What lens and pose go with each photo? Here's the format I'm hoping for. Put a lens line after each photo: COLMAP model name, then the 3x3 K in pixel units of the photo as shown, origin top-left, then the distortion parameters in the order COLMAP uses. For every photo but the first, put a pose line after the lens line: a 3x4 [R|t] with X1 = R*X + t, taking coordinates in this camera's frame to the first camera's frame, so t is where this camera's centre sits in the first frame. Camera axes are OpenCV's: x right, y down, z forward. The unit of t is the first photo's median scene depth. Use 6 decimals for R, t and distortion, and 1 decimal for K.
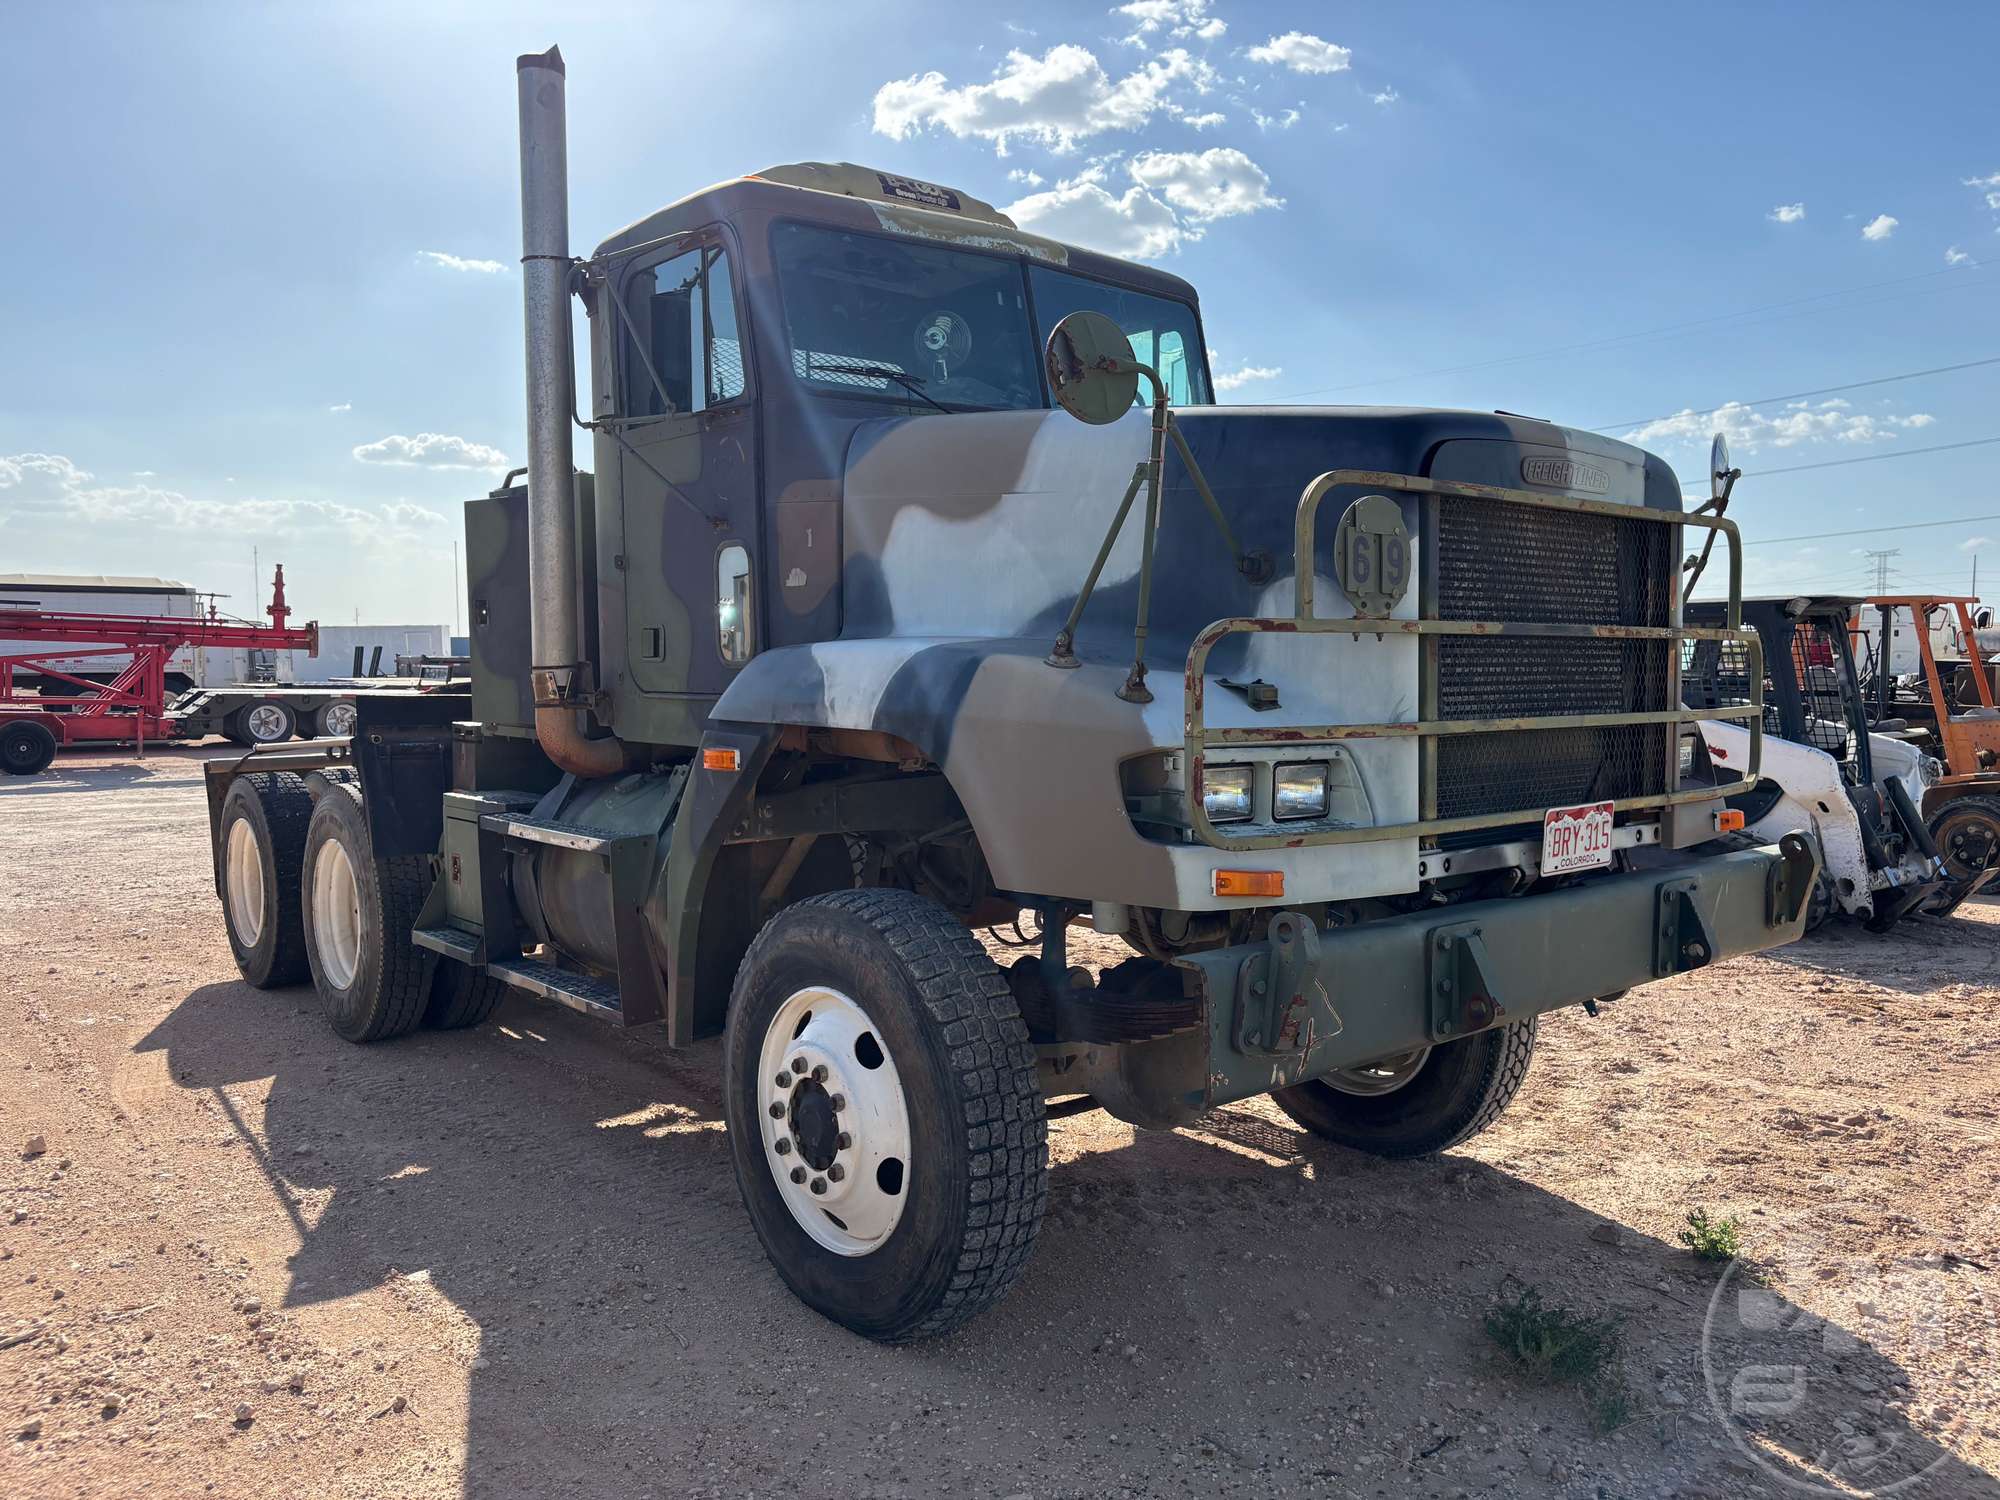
lens RADIAL K [[1528.1, 0, 985.9], [0, 1528.1, 747.6], [0, 0, 1]] dist [0.069467, -0.113257]
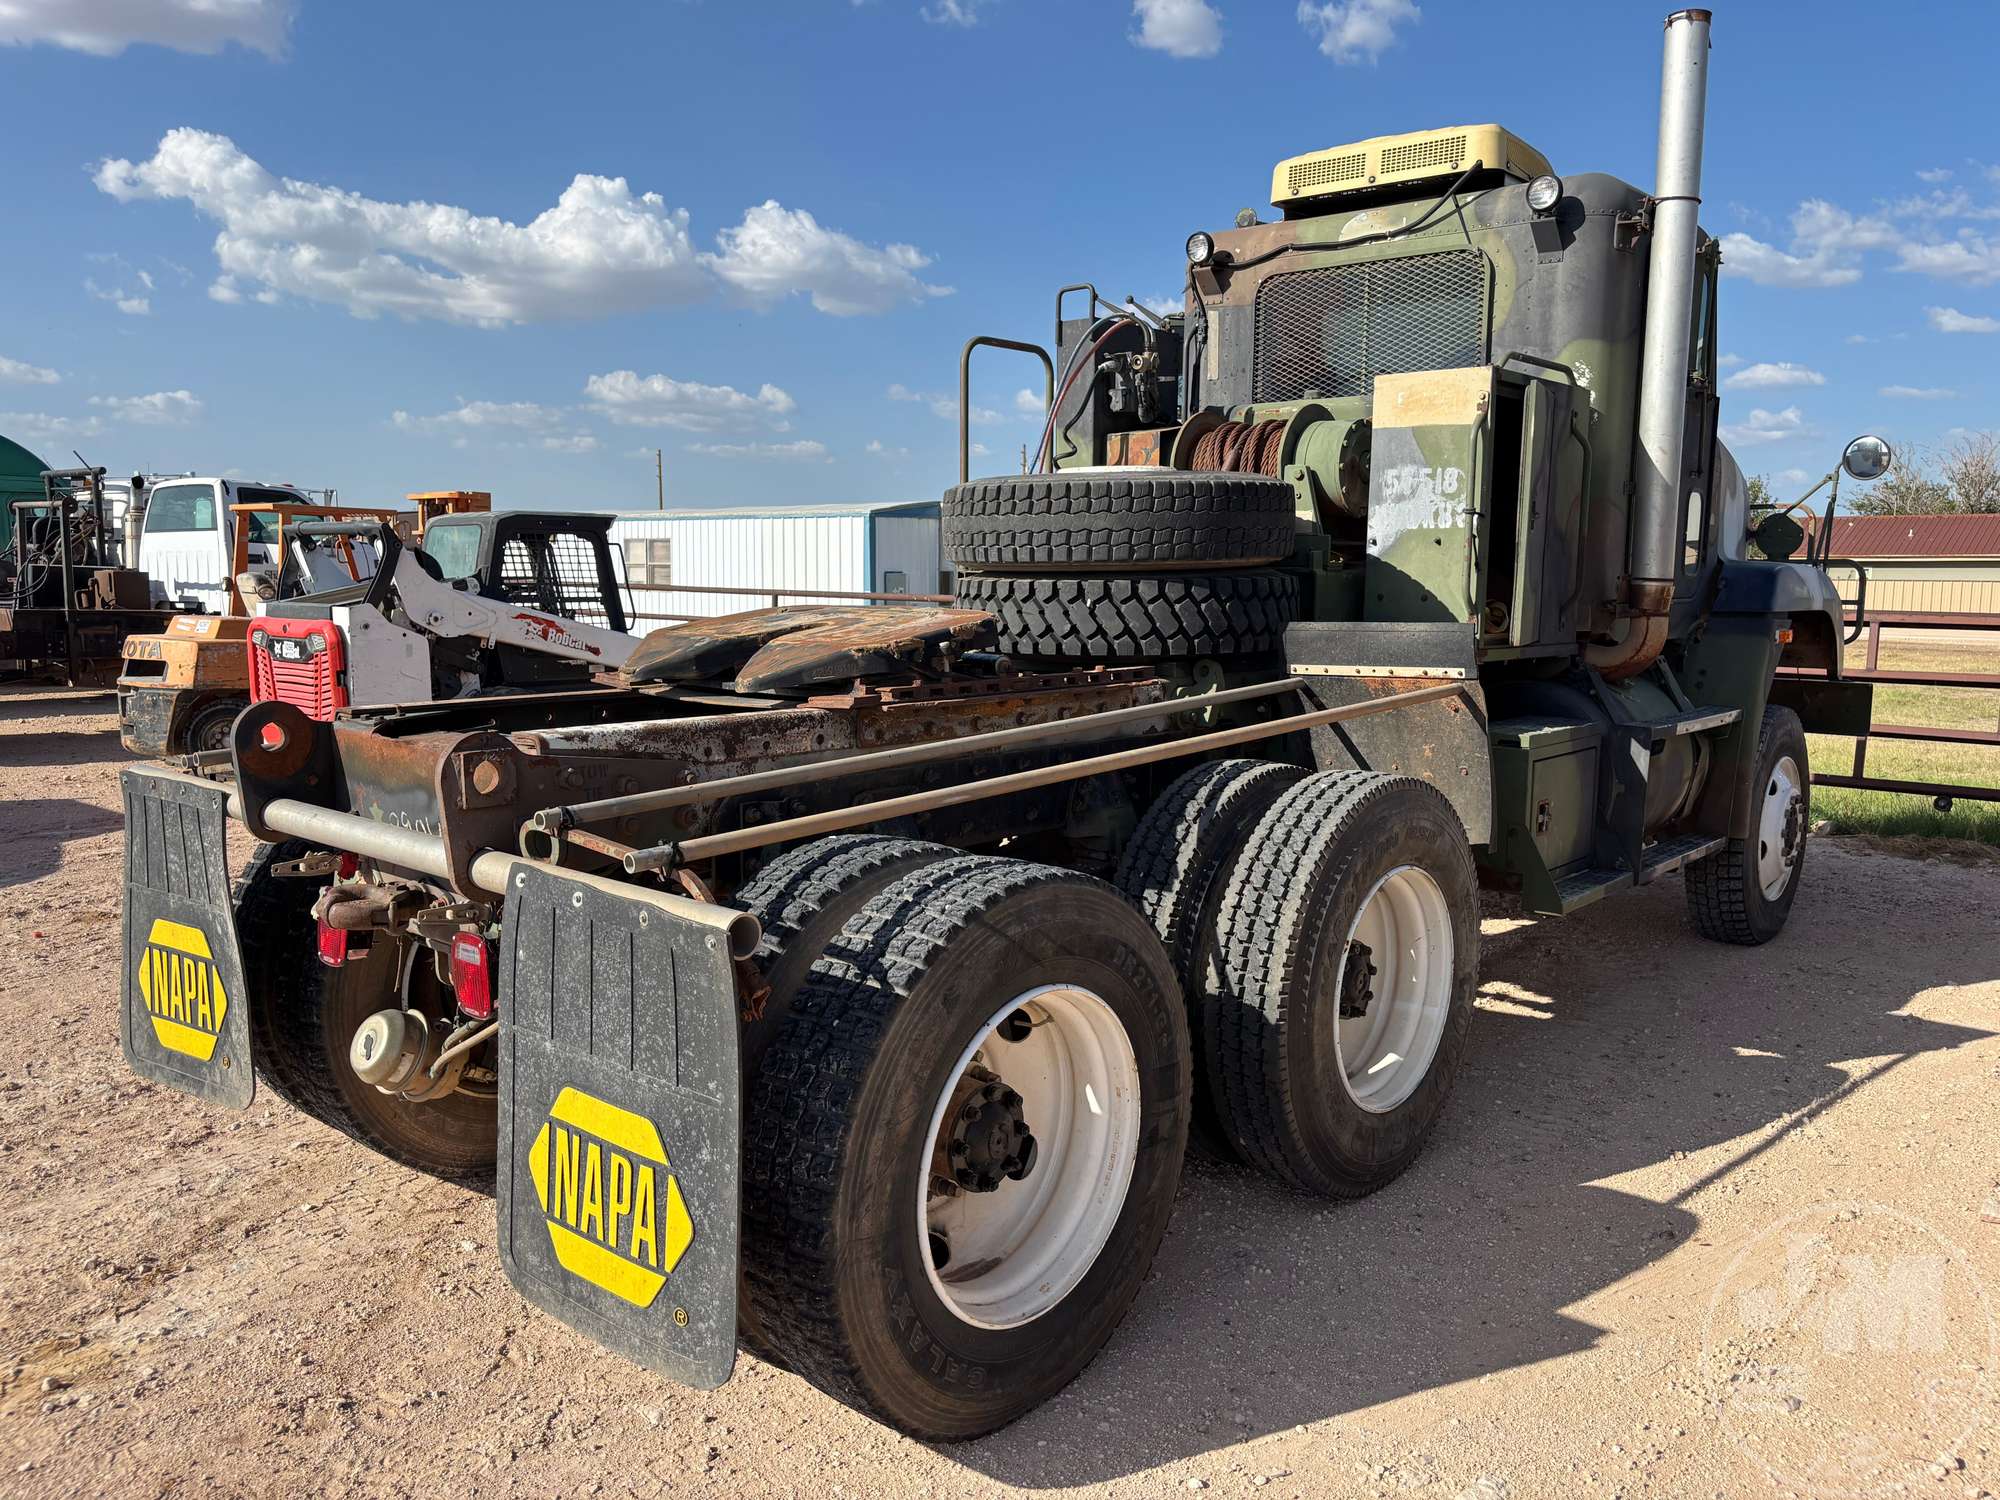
lens RADIAL K [[1528.1, 0, 985.9], [0, 1528.1, 747.6], [0, 0, 1]] dist [0.069467, -0.113257]
pose [[-0.153001, -0.112263, 0.981829, -1.744513], [0.050723, 0.991325, 0.121253, -0.122059], [-0.986923, 0.068353, -0.145979, 2.199889]]
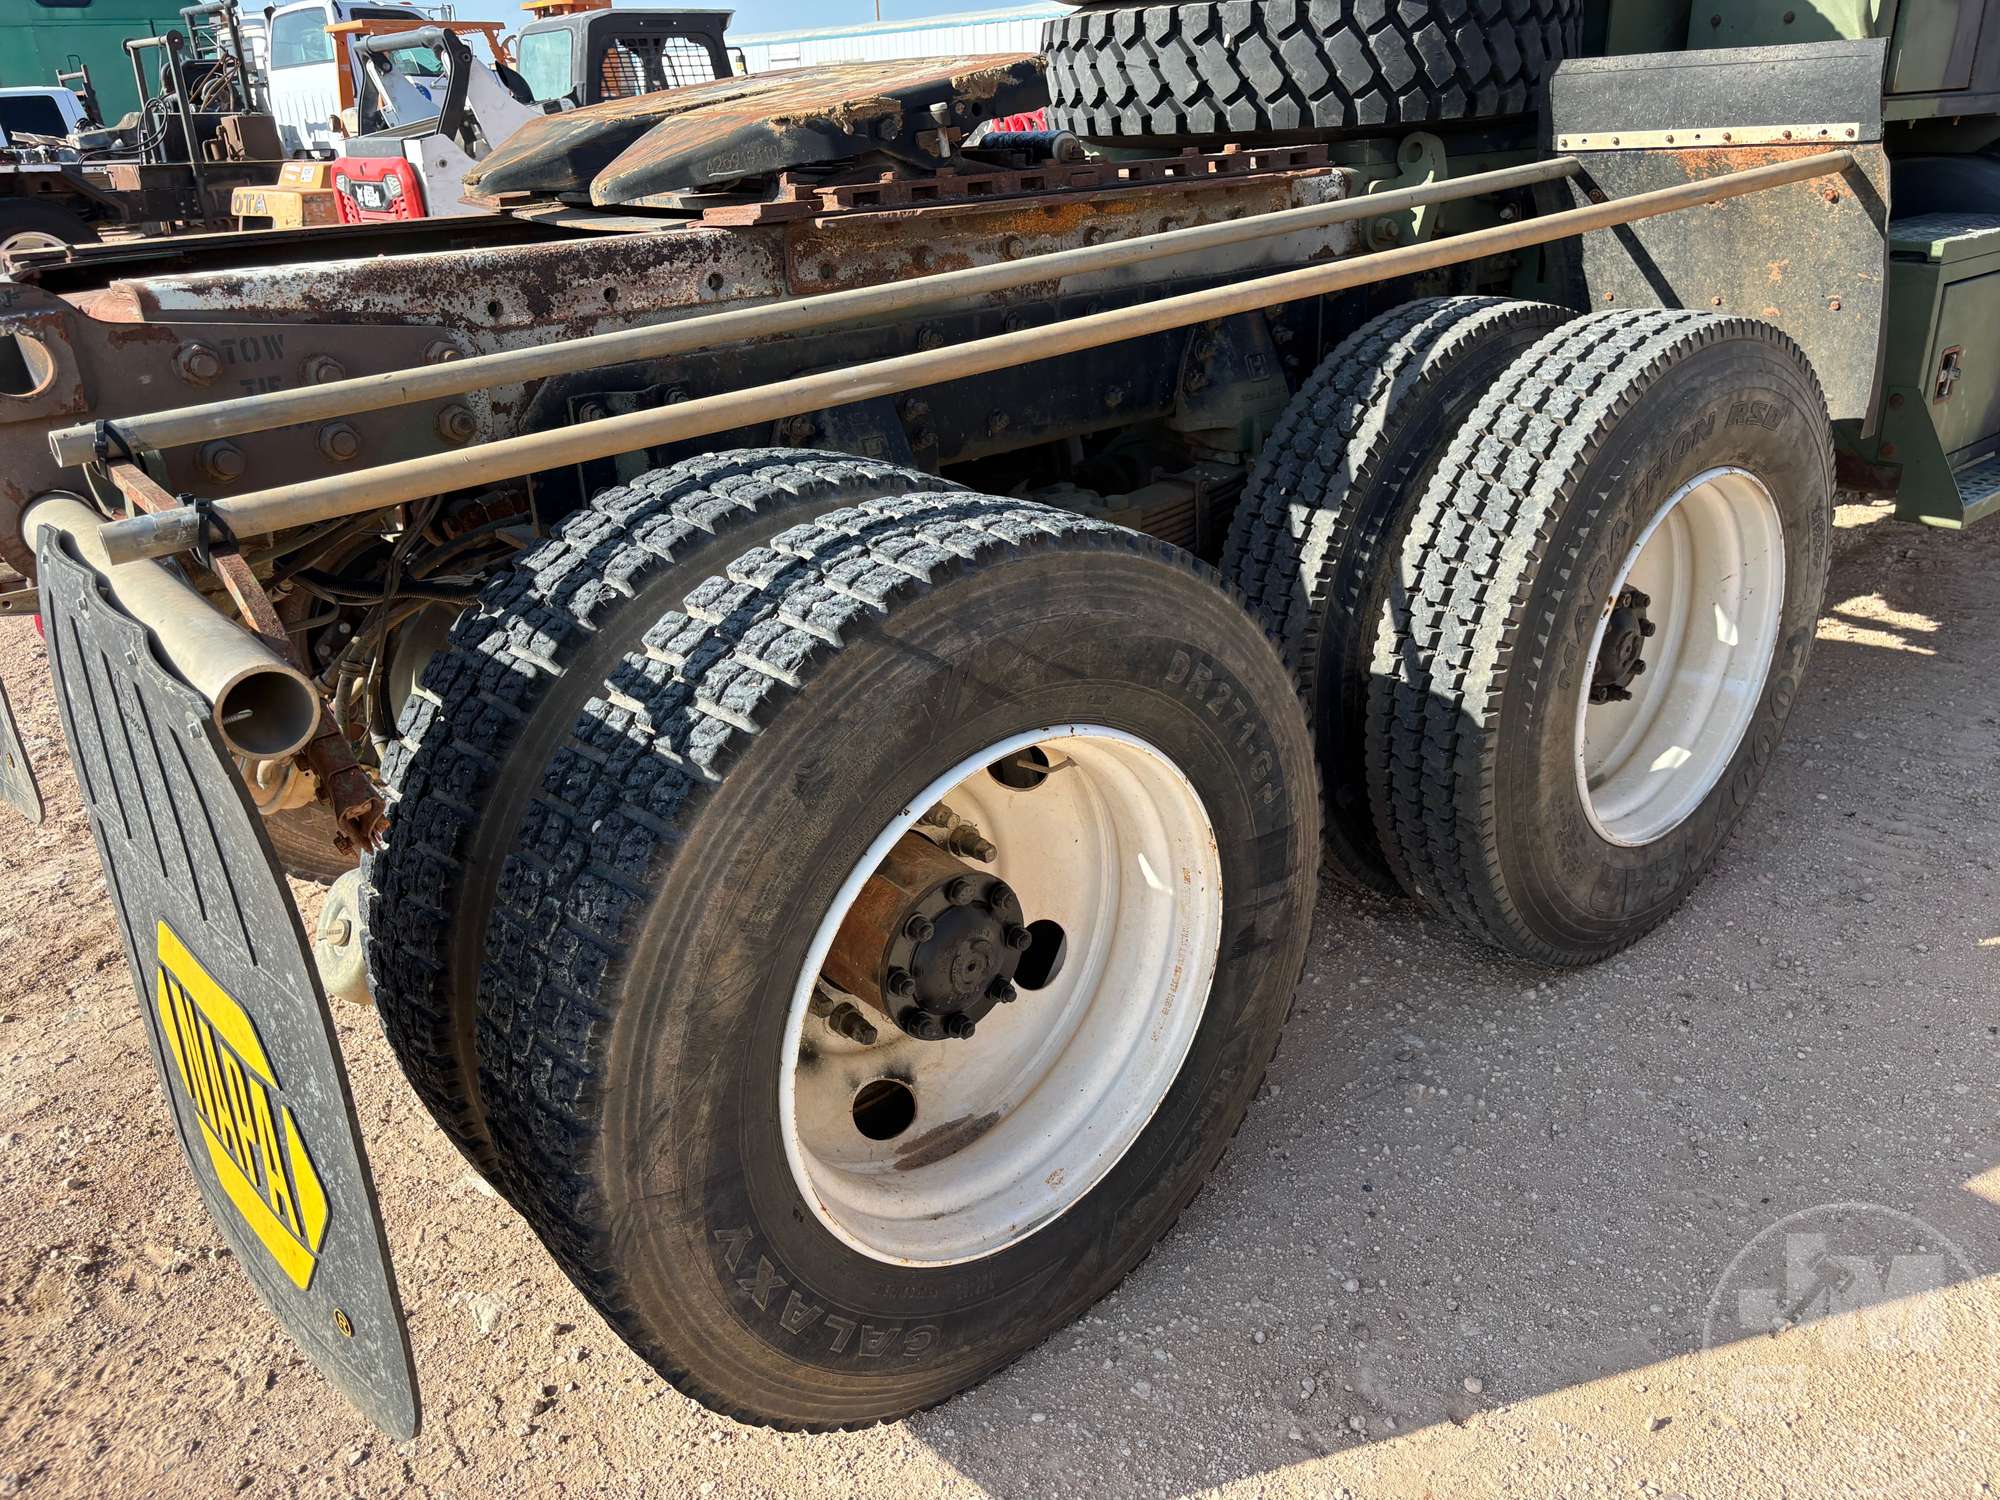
lens RADIAL K [[1532.4, 0, 1000.0], [0, 1532.4, 750.0], [0, 0, 1]] dist [0.052619, -0.062969]
pose [[-0.009431, -0.385928, 0.922481, -1.399739], [0.095732, 0.917936, 0.385006, -0.069181], [-0.995362, 0.091942, 0.028289, 2.059967]]
